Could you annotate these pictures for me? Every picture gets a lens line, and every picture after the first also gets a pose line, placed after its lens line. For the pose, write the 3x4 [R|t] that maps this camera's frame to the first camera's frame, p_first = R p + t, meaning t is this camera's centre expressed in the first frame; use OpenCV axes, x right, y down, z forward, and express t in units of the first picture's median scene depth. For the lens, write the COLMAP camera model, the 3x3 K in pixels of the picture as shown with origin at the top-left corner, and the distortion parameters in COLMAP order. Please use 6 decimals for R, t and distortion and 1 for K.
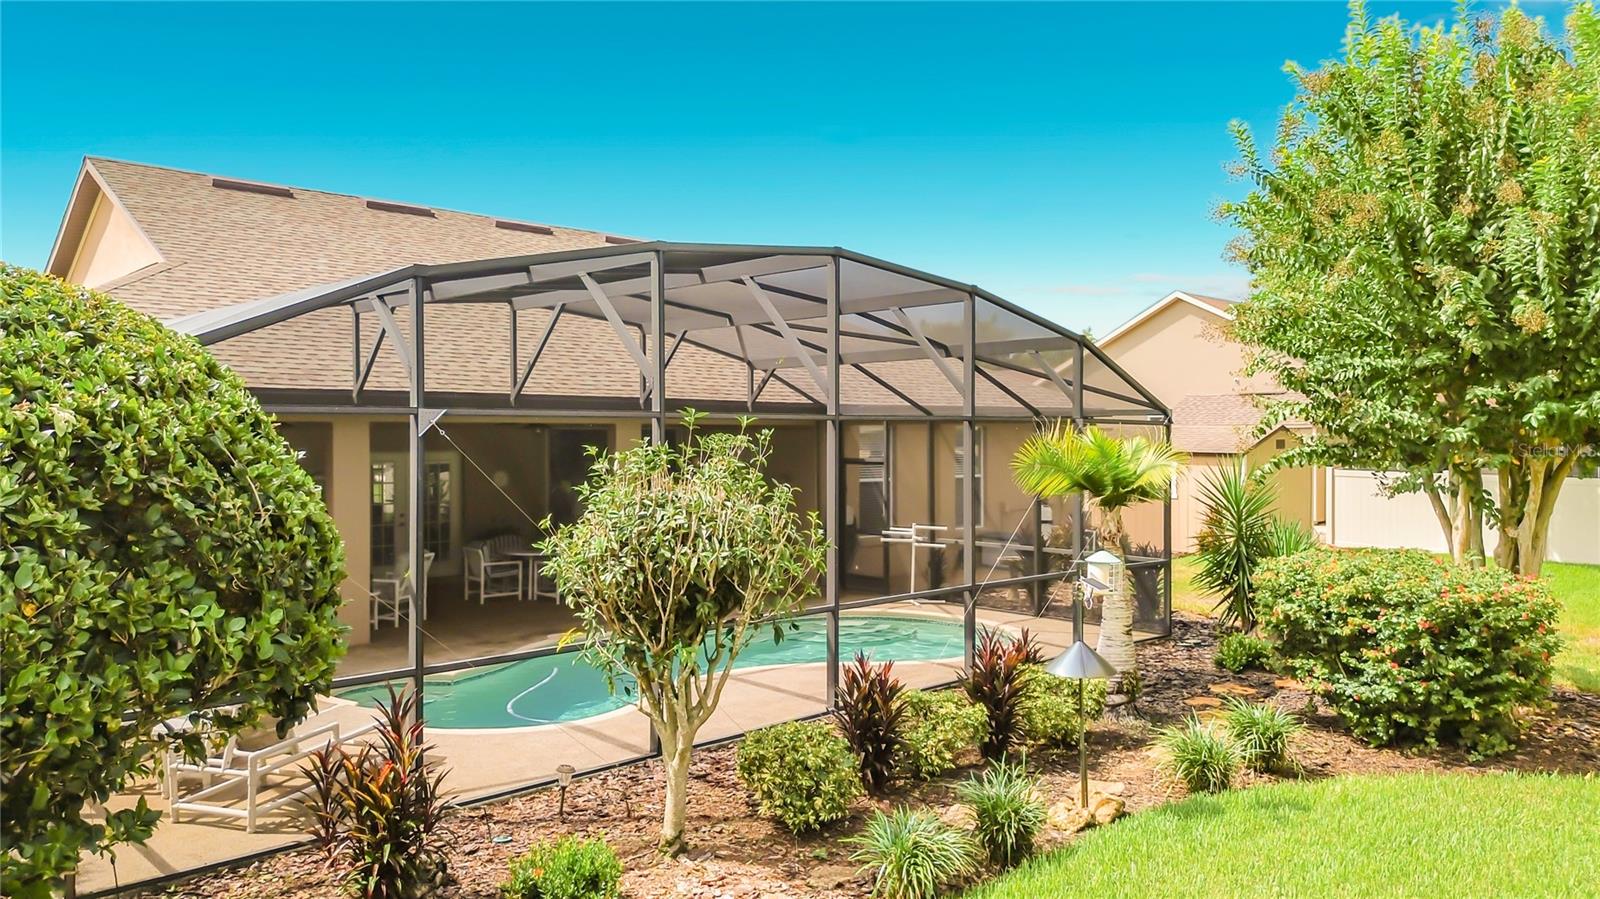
lens RADIAL K [[1150.5, 0, 801.7], [0, 1150.5, 436.5], [0, 0, 1]] dist [0.085430, -0.114586]
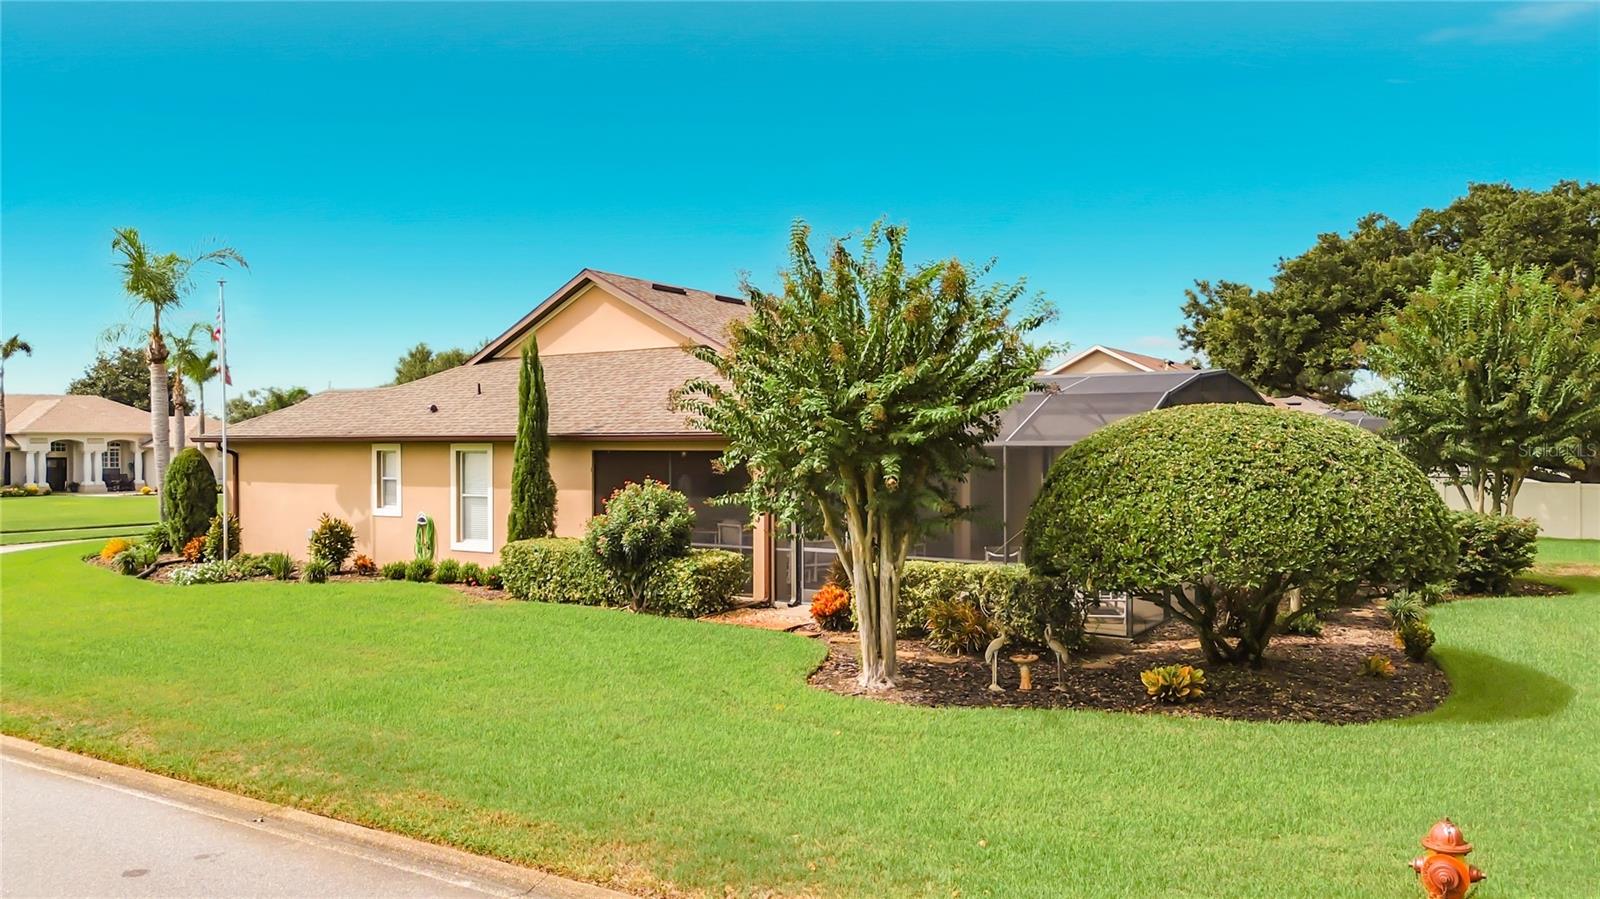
lens RADIAL K [[1142.3, 0, 805.7], [0, 1142.3, 453.9], [0, 0, 1]] dist [0.084617, -0.104838]
pose [[0.968639, -0.003336, 0.248448, -1.478195], [0.000861, 0.999949, 0.010072, -0.040226], [-0.248469, -0.009542, 0.968593, -0.995447]]
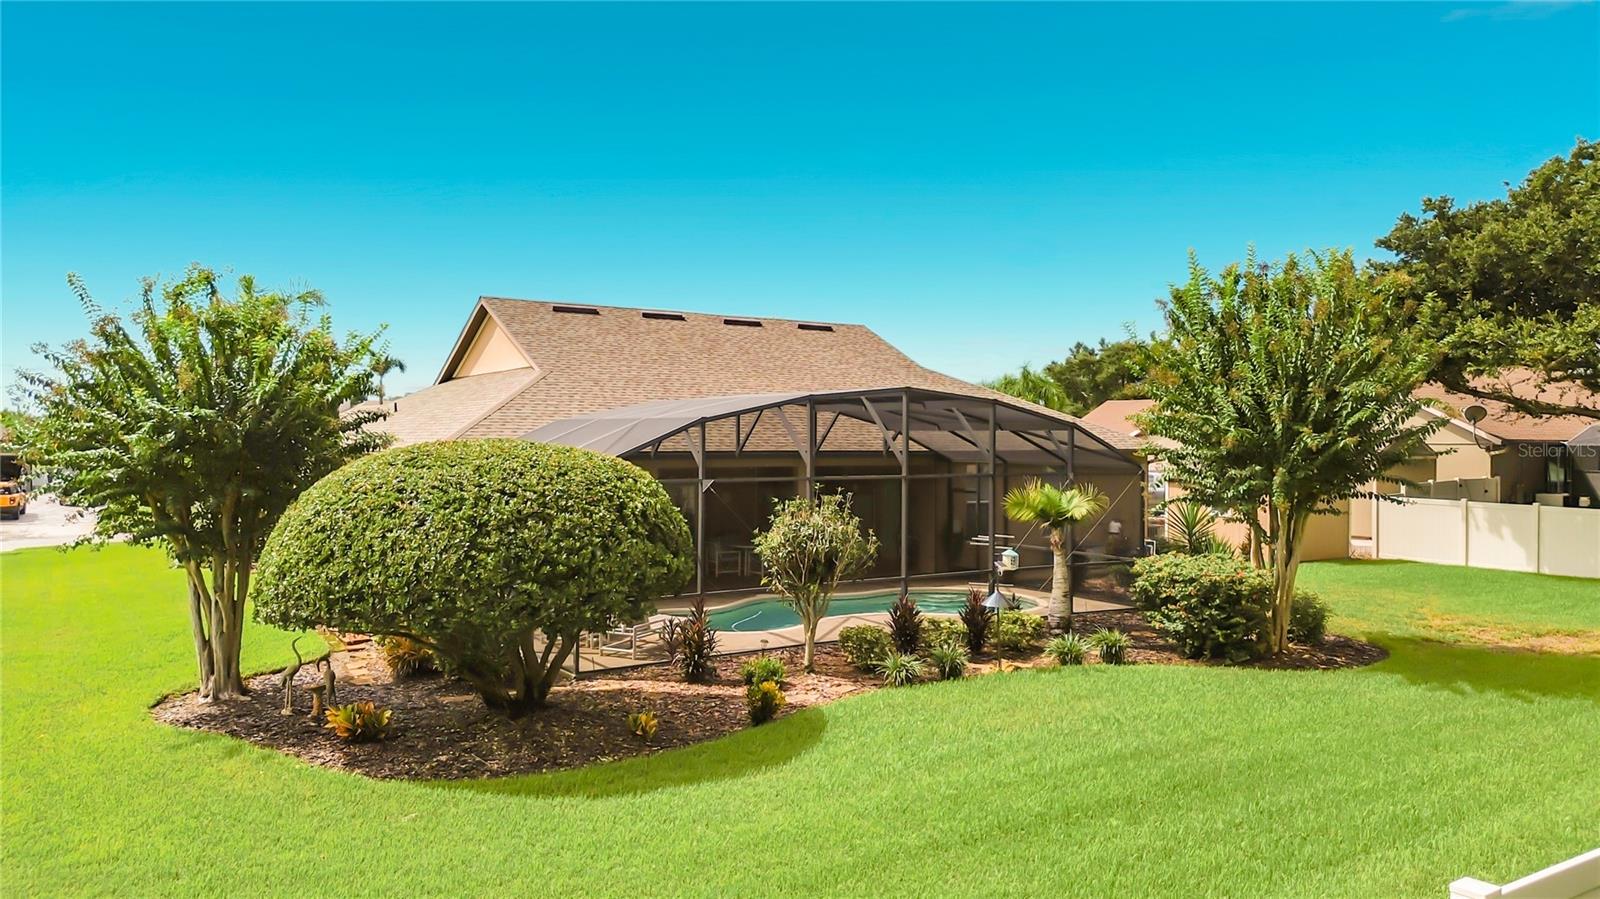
lens RADIAL K [[1150.5, 0, 801.7], [0, 1150.5, 436.5], [0, 0, 1]] dist [0.085430, -0.114586]
pose [[0.984315, 0.006214, -0.176309, 0.231483], [-0.006492, 0.999978, -0.000999, -0.095714], [0.176299, 0.002128, 0.984334, -1.059862]]
